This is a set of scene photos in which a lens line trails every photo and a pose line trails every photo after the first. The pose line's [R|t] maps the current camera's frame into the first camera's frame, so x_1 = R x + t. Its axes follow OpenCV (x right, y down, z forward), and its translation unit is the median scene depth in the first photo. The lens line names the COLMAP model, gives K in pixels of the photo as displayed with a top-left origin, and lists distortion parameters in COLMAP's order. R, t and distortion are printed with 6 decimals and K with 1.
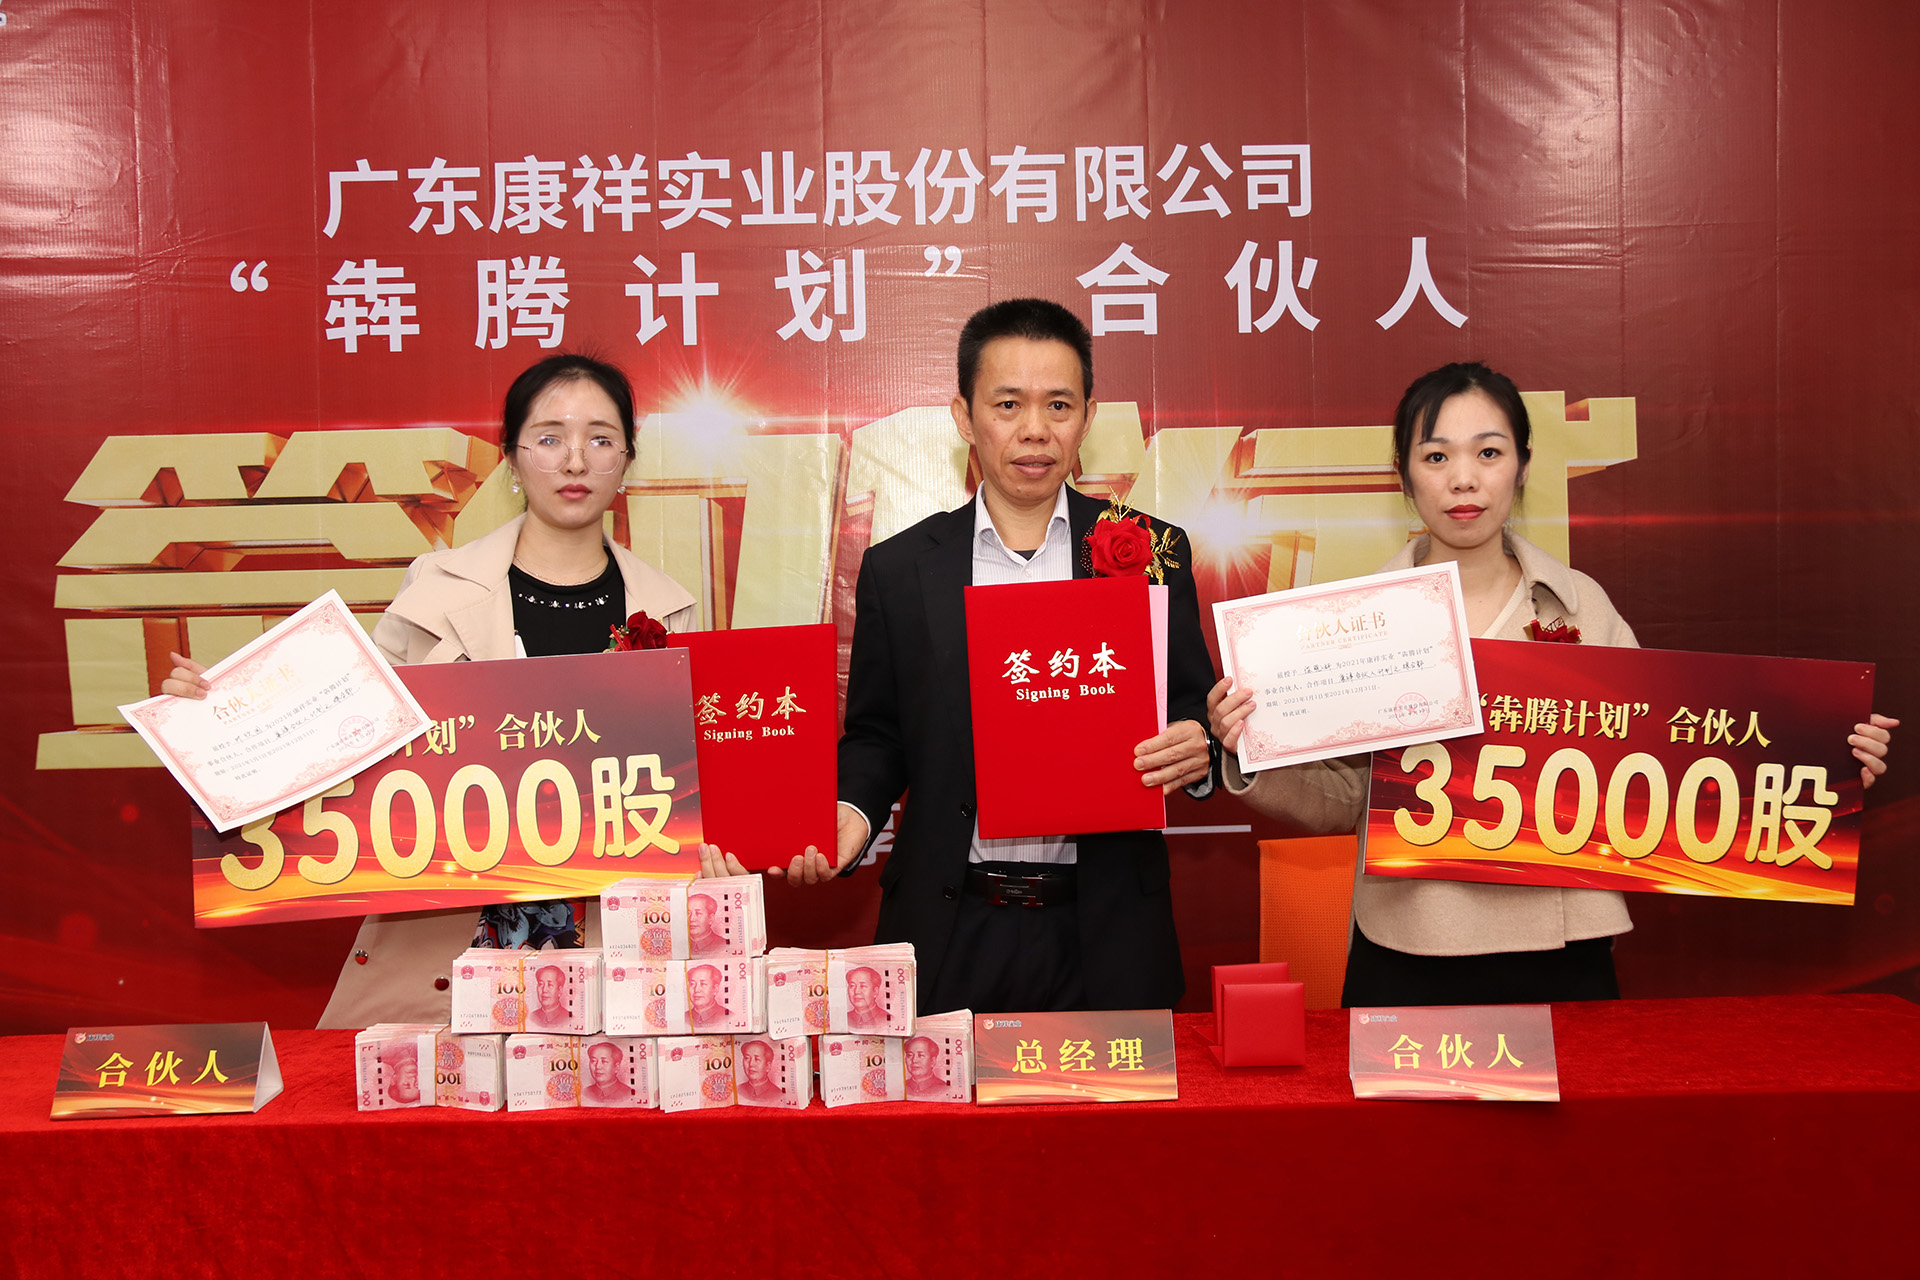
lens RADIAL K [[2242.0, 0, 985.5], [0, 2242.0, 595.8], [0, 0, 1]] dist [0.102222, 0.000000]
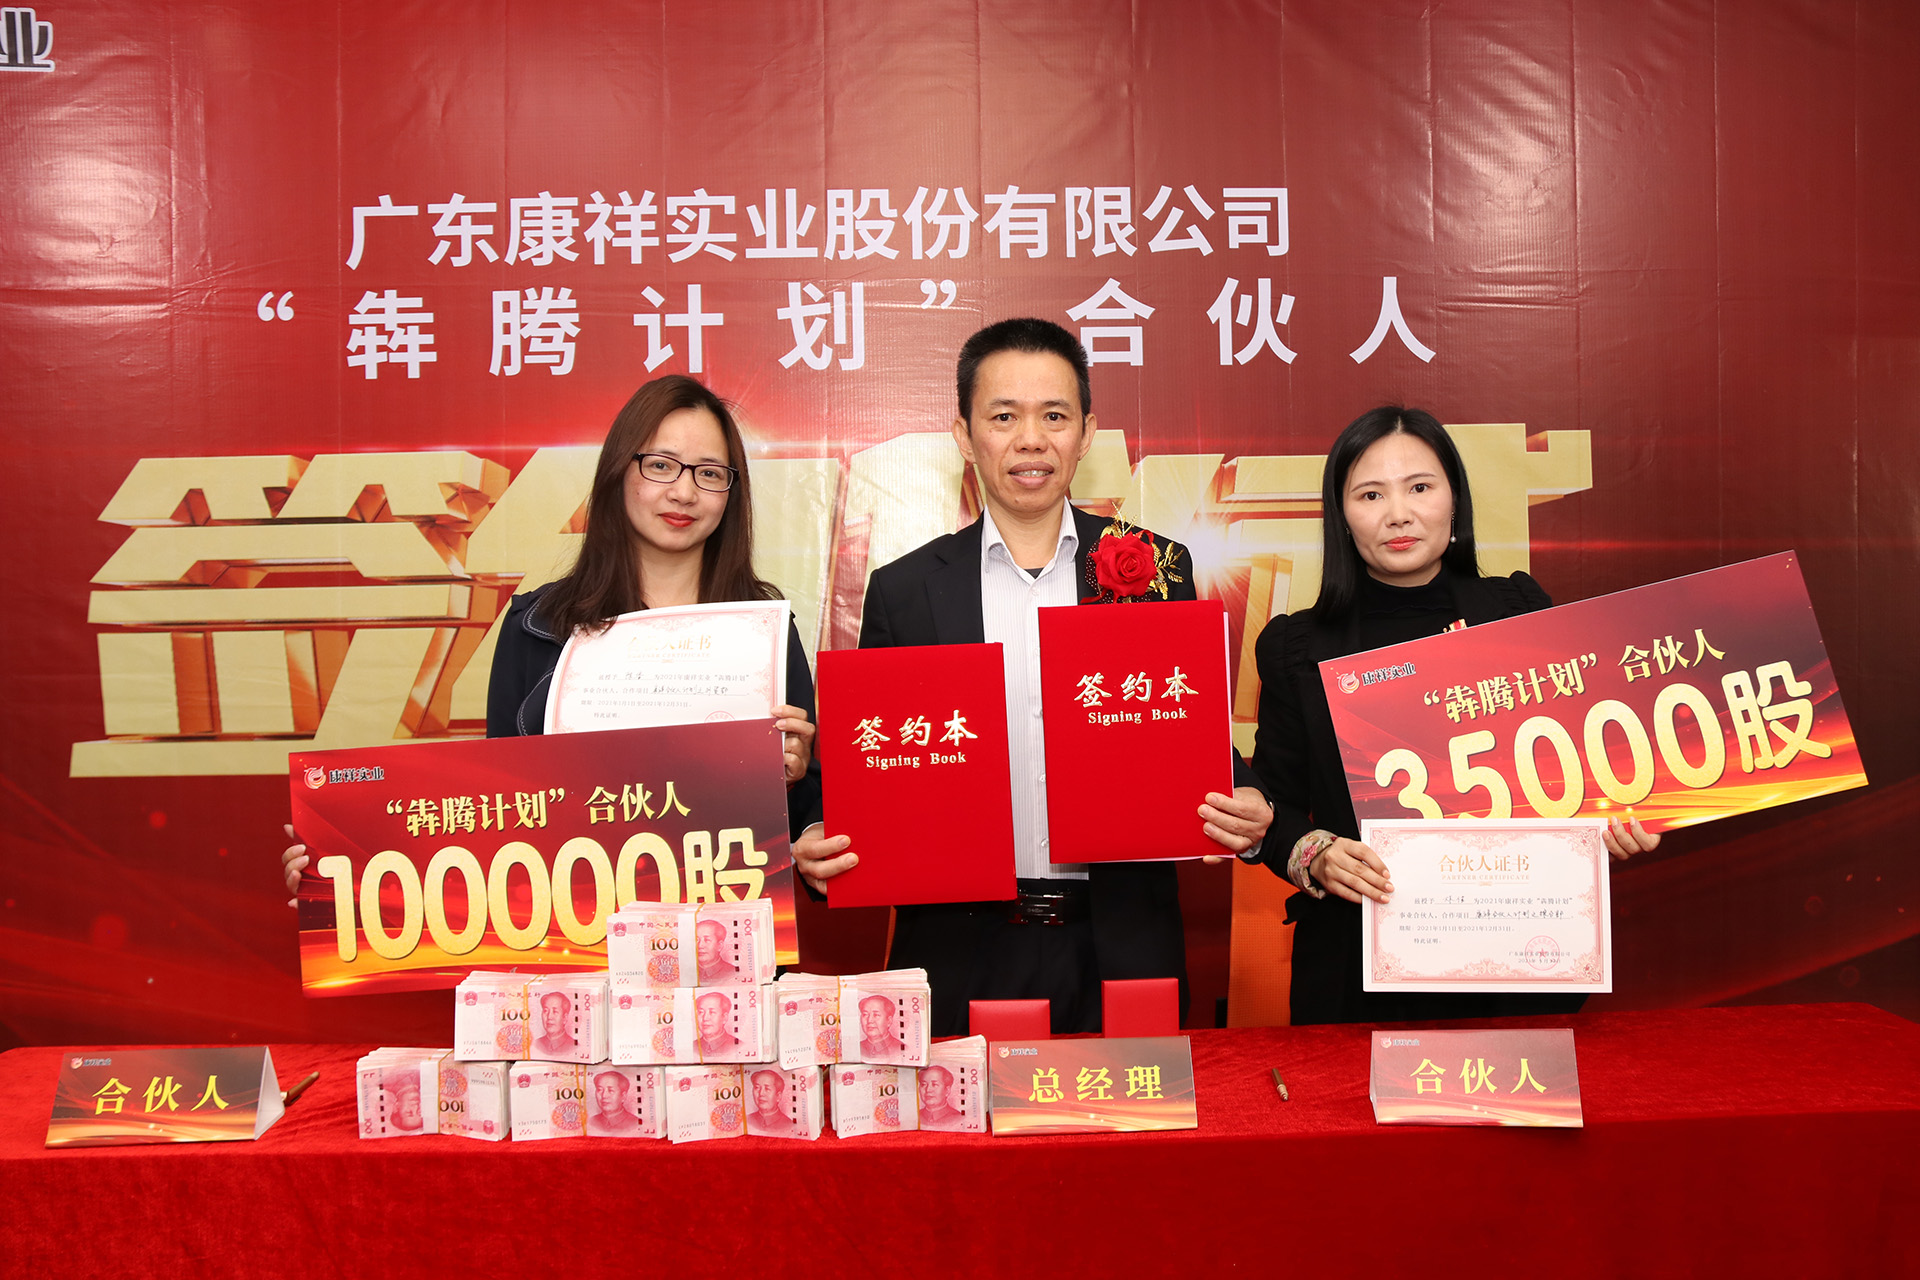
lens RADIAL K [[1801.7, 0, 964.2], [0, 1801.7, 599.3], [0, 0, 1]] dist [0.002835, 0.000000]
pose [[0.999660, 0.004326, 0.025710, -0.028022], [-0.004100, 0.999952, -0.008854, 0.000376], [-0.025747, 0.008746, 0.999630, 0.163367]]
